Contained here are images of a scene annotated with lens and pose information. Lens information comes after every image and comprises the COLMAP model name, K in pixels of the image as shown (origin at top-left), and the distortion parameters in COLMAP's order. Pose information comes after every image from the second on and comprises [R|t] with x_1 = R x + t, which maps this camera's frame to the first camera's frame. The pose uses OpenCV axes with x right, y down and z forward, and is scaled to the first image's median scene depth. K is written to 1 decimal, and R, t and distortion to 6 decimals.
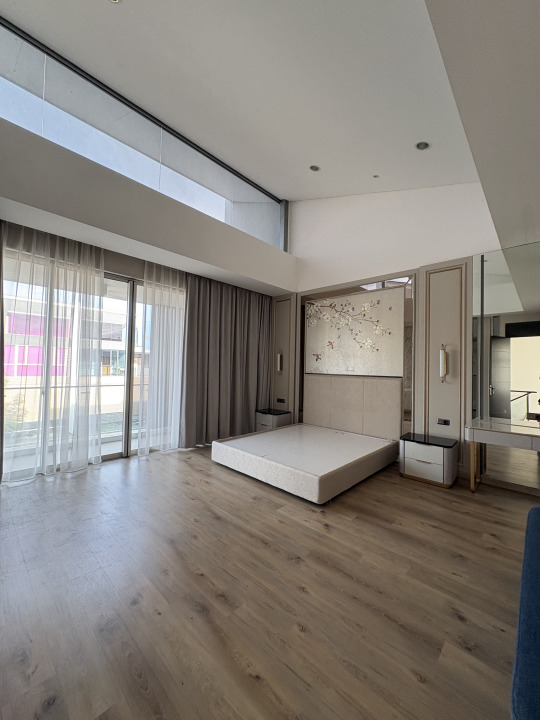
lens RADIAL K [[286.9, 0, 270.0], [0, 286.9, 360.0], [0, 0, 1]] dist [0.000565, -0.000042]
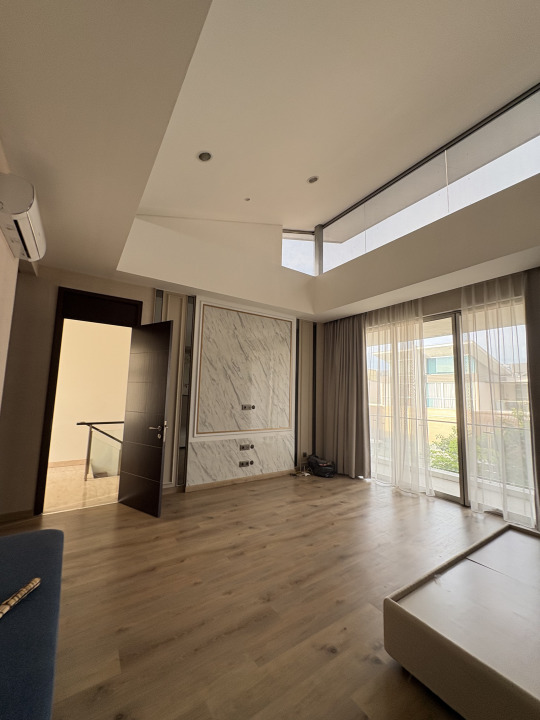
lens RADIAL K [[286.9, 0, 270.0], [0, 286.9, 360.0], [0, 0, 1]] dist [0.000565, -0.000042]
pose [[-0.216210, -0.133103, -0.967232, 0.721841], [-0.006506, 0.990838, -0.134897, 0.014200], [0.976325, -0.022873, -0.215095, 0.782484]]
